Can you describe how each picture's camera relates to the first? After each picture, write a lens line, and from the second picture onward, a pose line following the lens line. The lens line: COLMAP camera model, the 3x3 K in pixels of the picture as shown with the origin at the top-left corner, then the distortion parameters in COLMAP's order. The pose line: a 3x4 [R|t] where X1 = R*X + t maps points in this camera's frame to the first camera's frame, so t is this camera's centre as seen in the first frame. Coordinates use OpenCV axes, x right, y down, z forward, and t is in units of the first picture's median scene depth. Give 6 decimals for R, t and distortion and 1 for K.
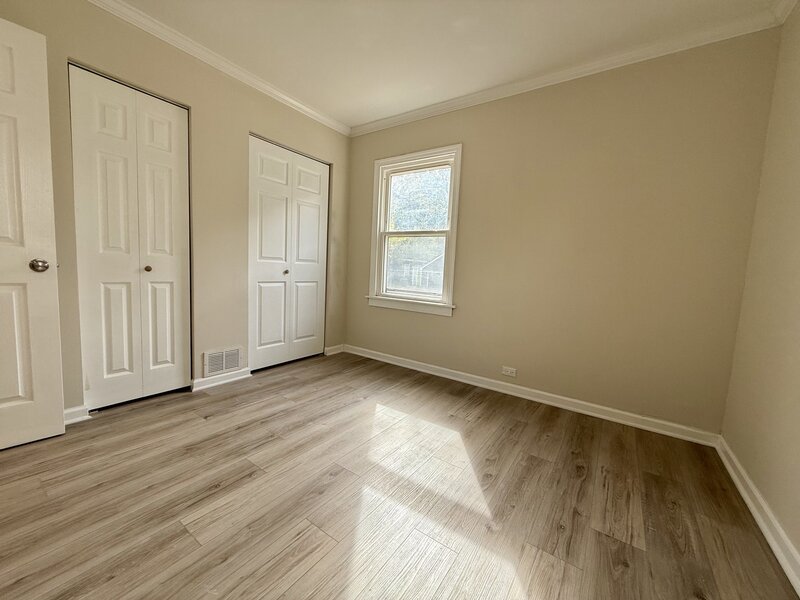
lens RADIAL K [[319.8, 0, 396.1], [0, 319.8, 294.7], [0, 0, 1]] dist [0.001143, -0.000175]
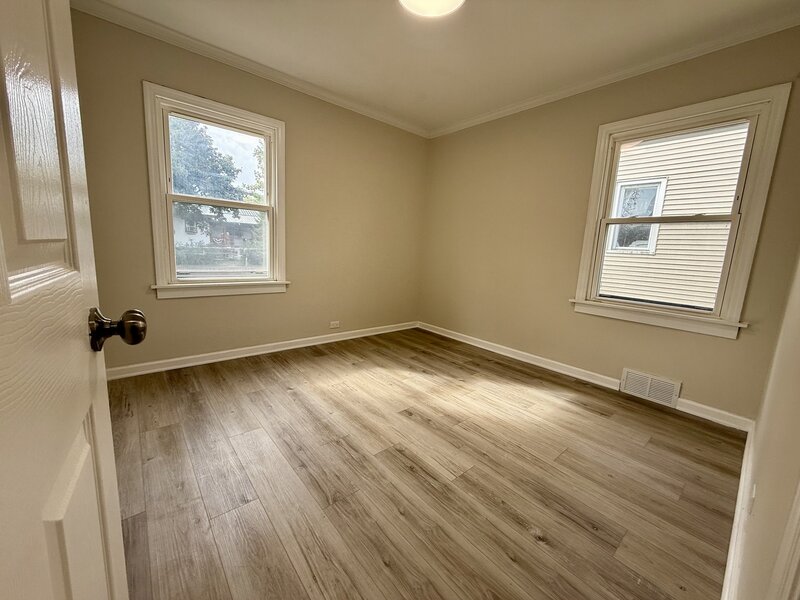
lens RADIAL K [[319.8, 0, 402.2], [0, 319.8, 303.3], [0, 0, 1]] dist [0.001143, -0.000175]
pose [[0.247005, -0.204157, 0.947264, -1.109580], [0.042855, 0.978899, 0.199801, -0.132578], [-0.968066, -0.008757, 0.250542, 0.563153]]
